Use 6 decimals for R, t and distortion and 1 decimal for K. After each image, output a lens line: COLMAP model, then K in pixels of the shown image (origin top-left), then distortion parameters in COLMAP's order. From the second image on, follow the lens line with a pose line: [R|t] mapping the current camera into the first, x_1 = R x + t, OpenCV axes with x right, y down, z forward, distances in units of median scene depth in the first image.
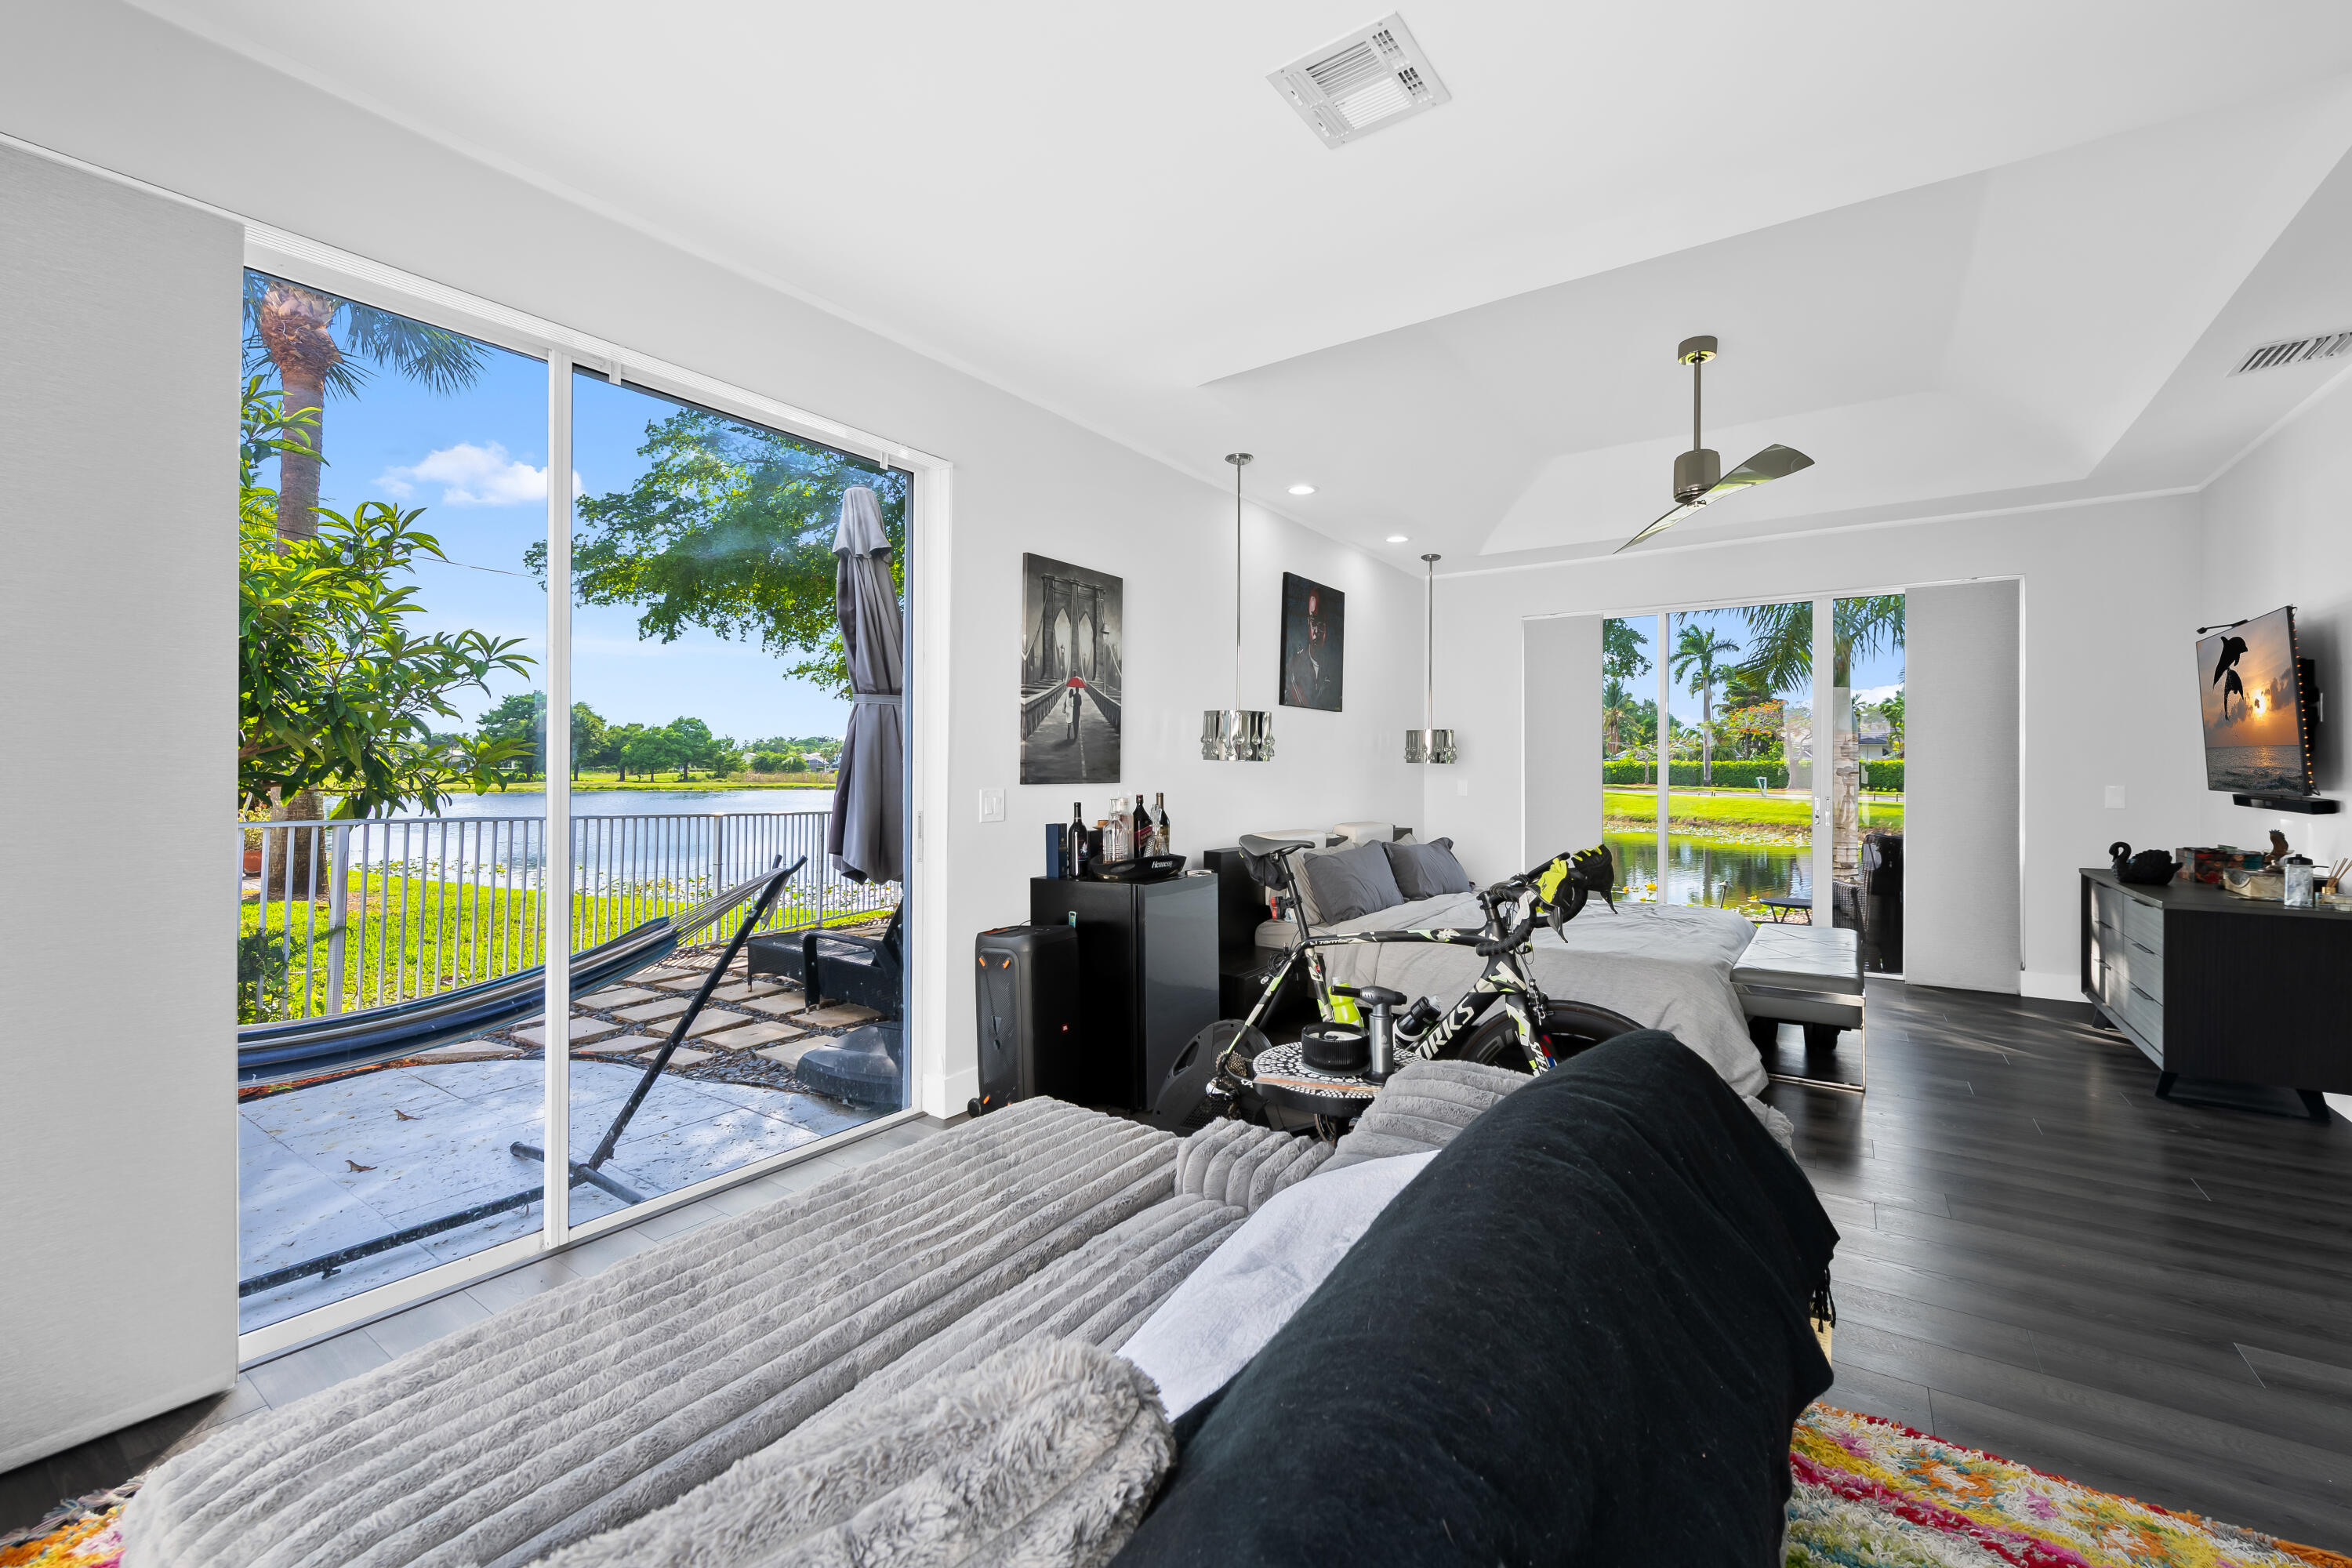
lens RADIAL K [[959.3, 0, 1186.0], [0, 959.3, 765.7], [0, 0, 1]] dist [-0.001139, -0.000001]
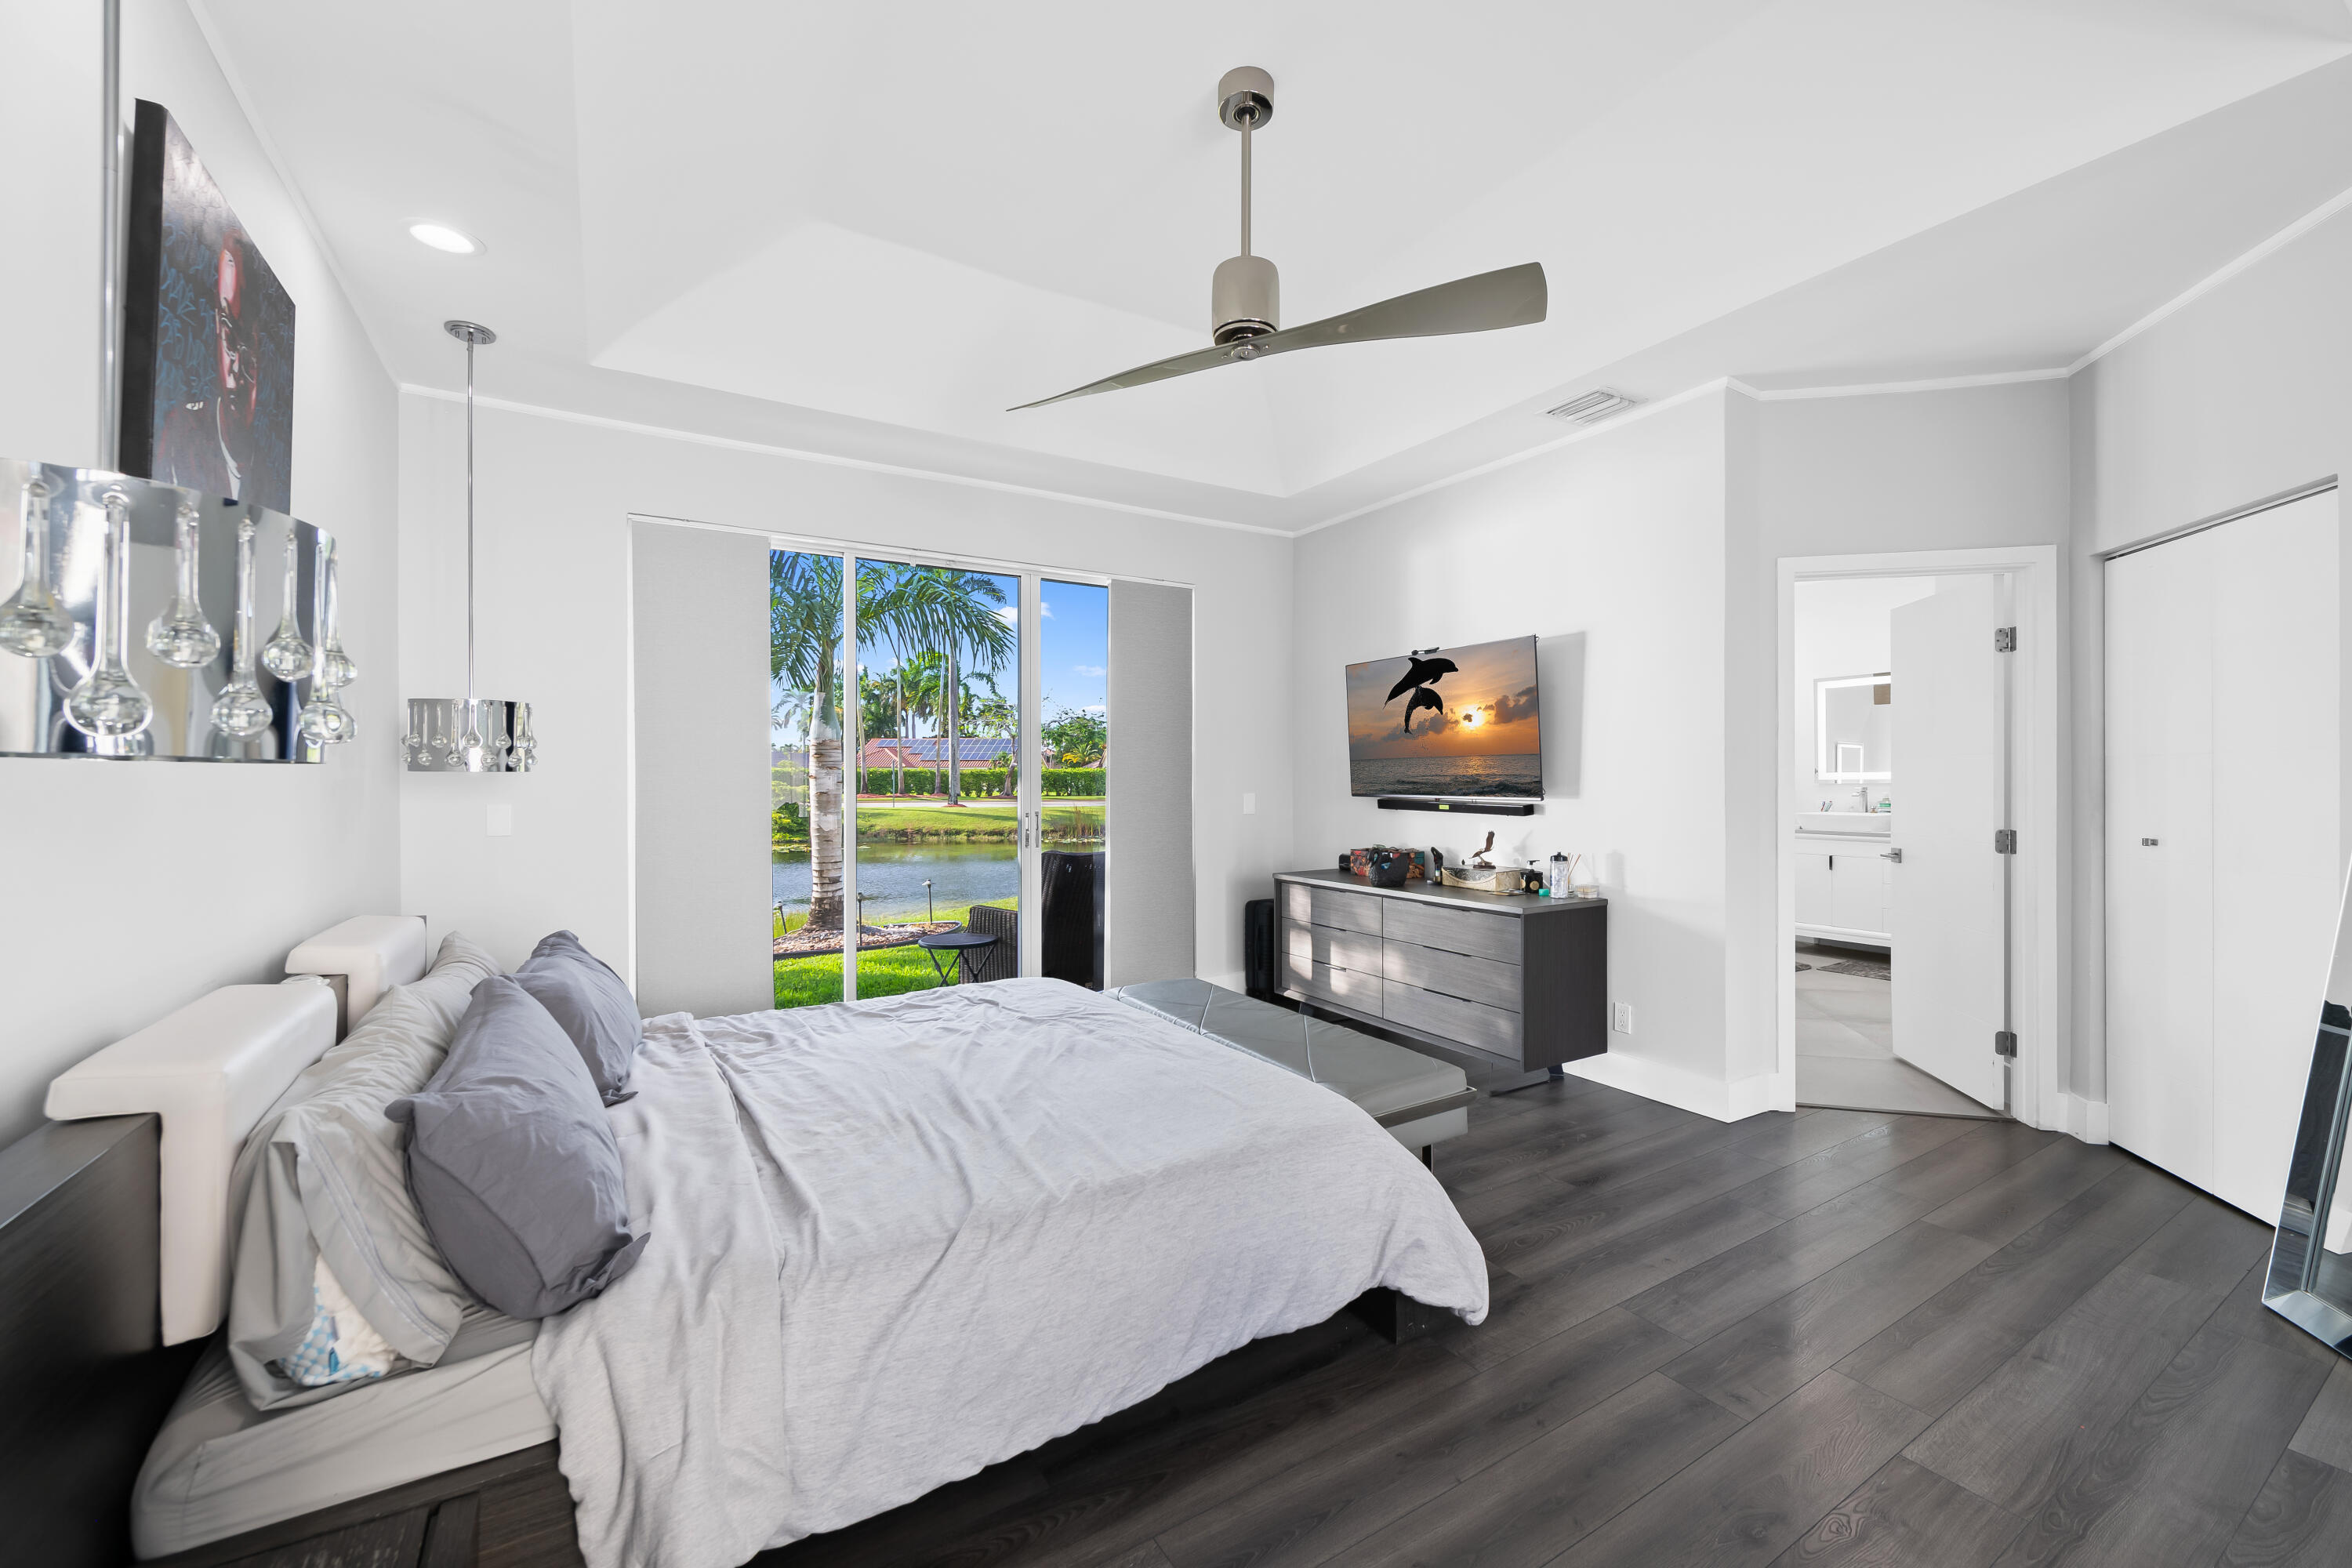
lens RADIAL K [[944.6, 0, 1183.6], [0, 944.6, 782.8], [0, 0, 1]] dist [0.001571, -0.002902]
pose [[0.413091, -0.009258, 0.910643, -0.035048], [0.003502, 0.999957, 0.008578, 0.000322], [-0.910683, -0.000355, 0.413105, 0.789451]]
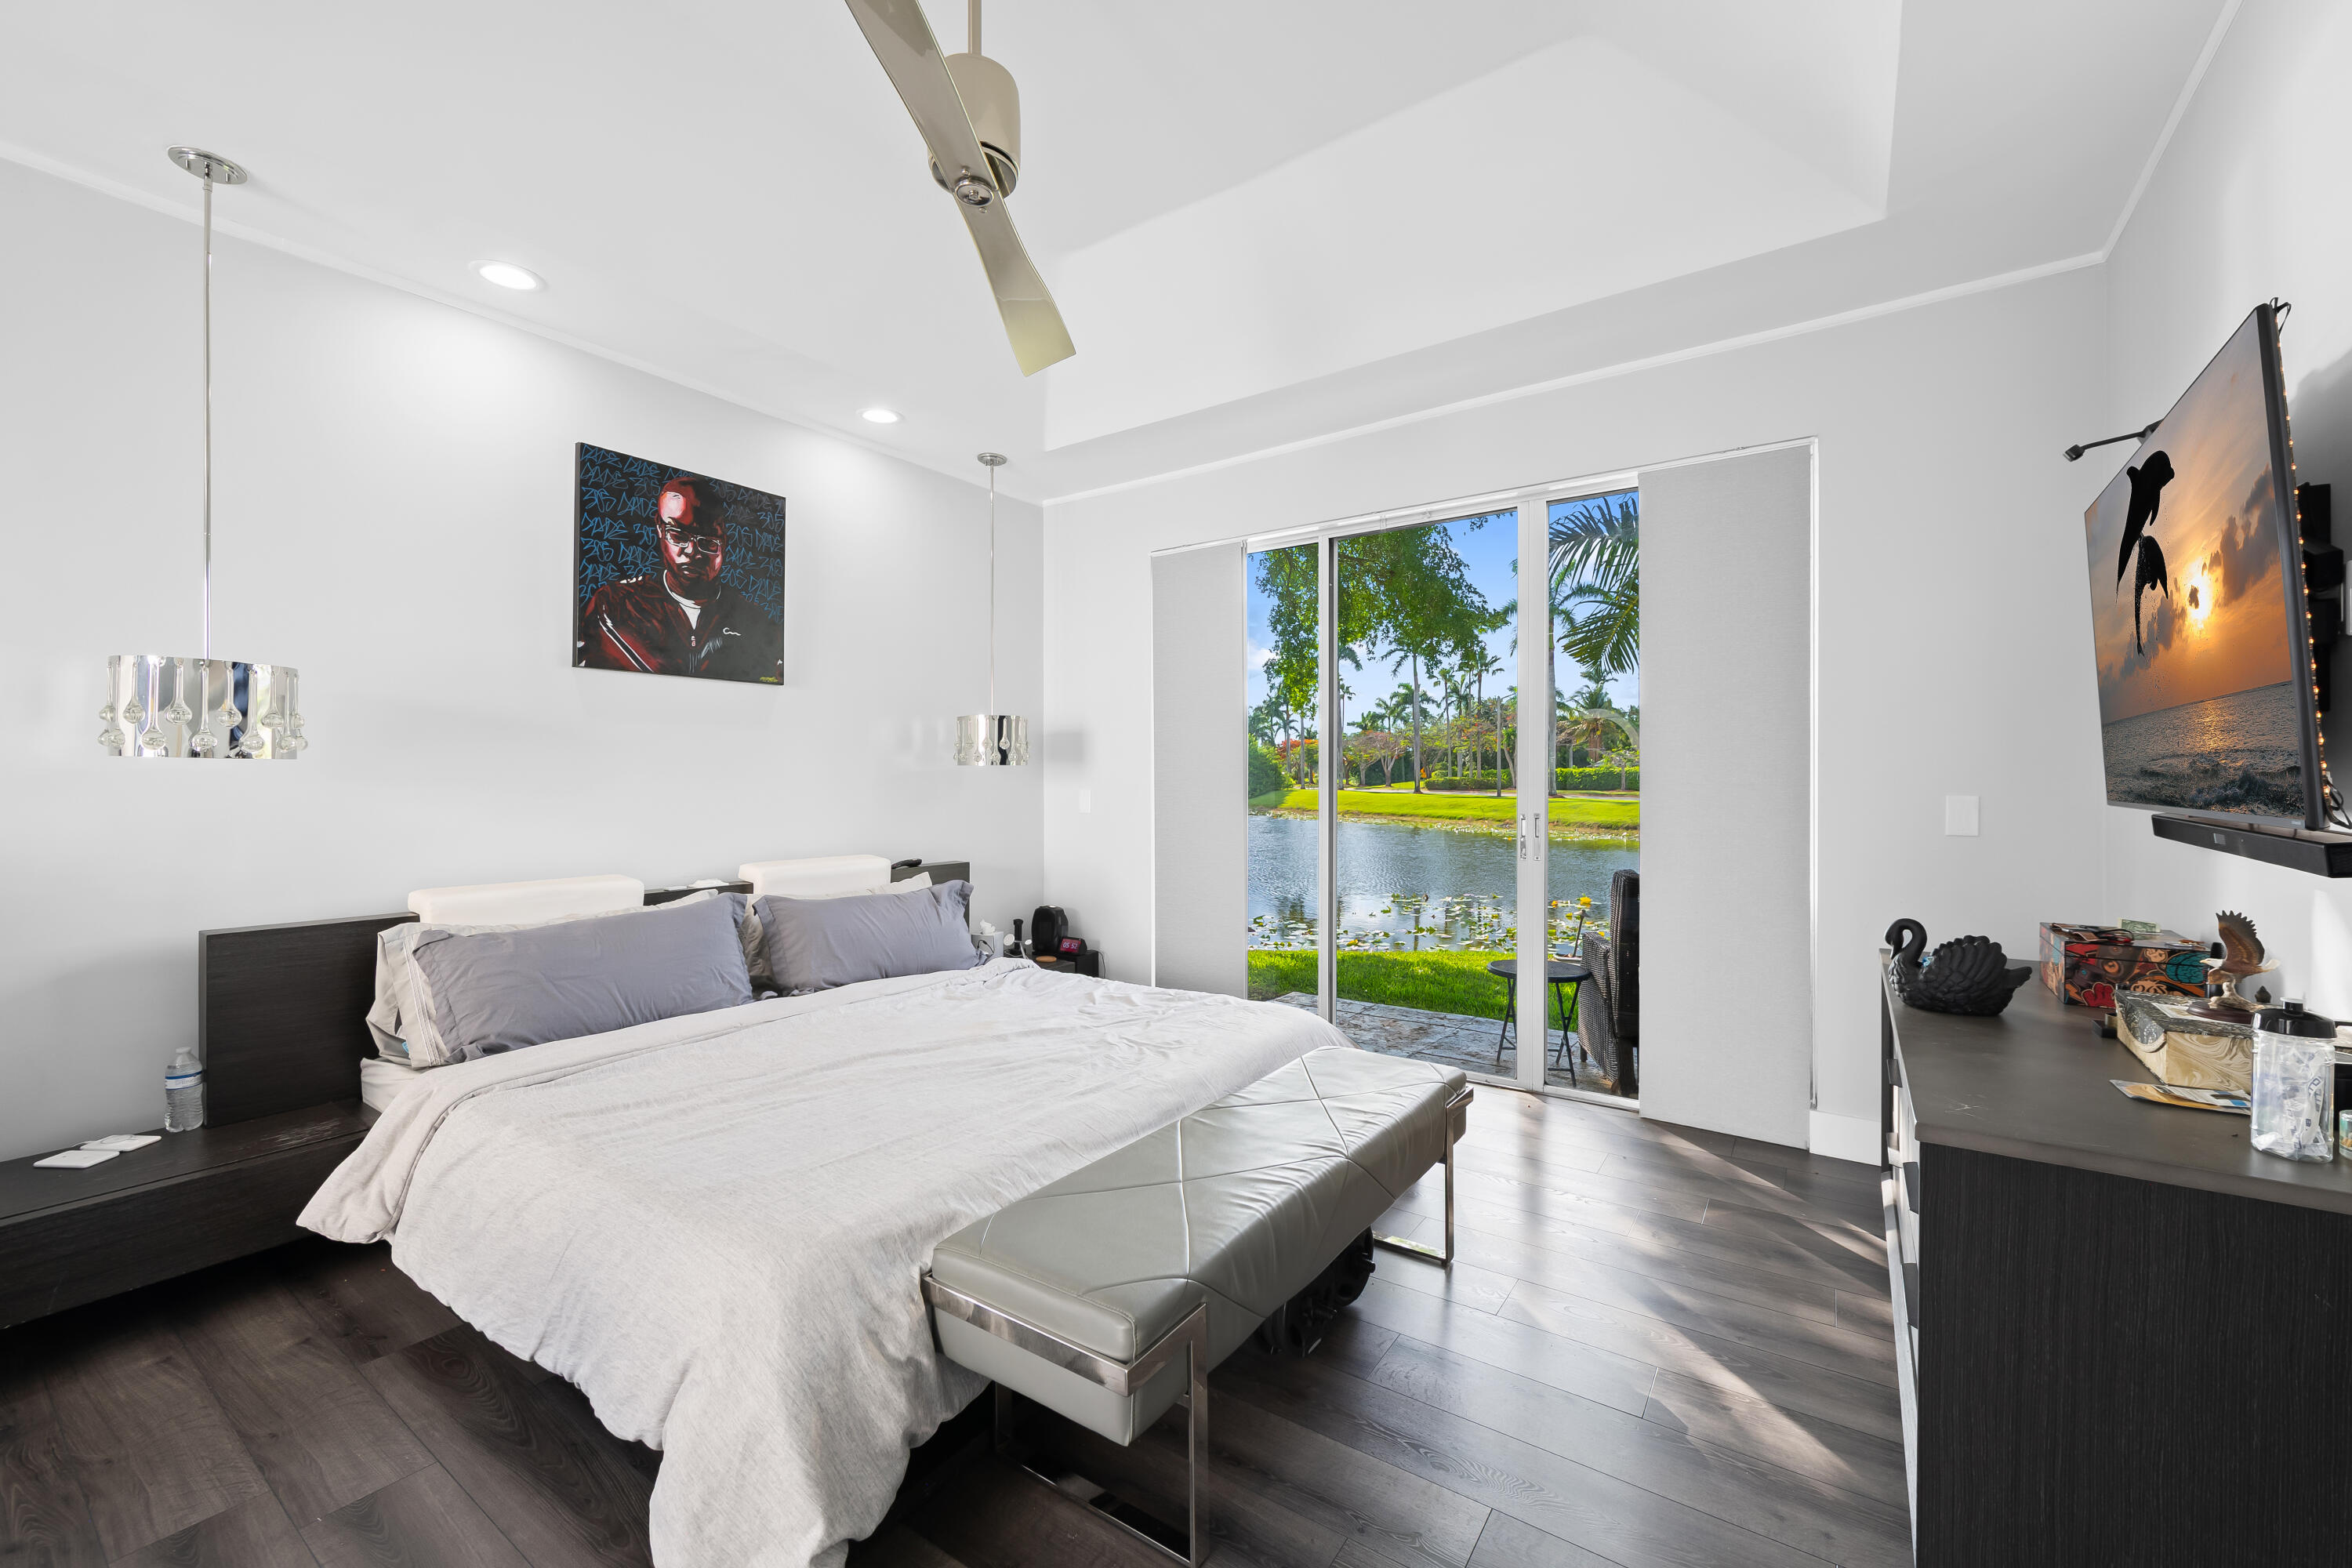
lens RADIAL K [[940.7, 0, 1193.7], [0, 940.7, 779.5], [0, 0, 1]] dist [-0.002271, -0.000816]
pose [[0.999966, -0.005913, -0.005805, 0.639171], [0.005934, 0.999976, 0.003608, 0.009042], [0.005783, -0.003642, 0.999977, 0.549777]]
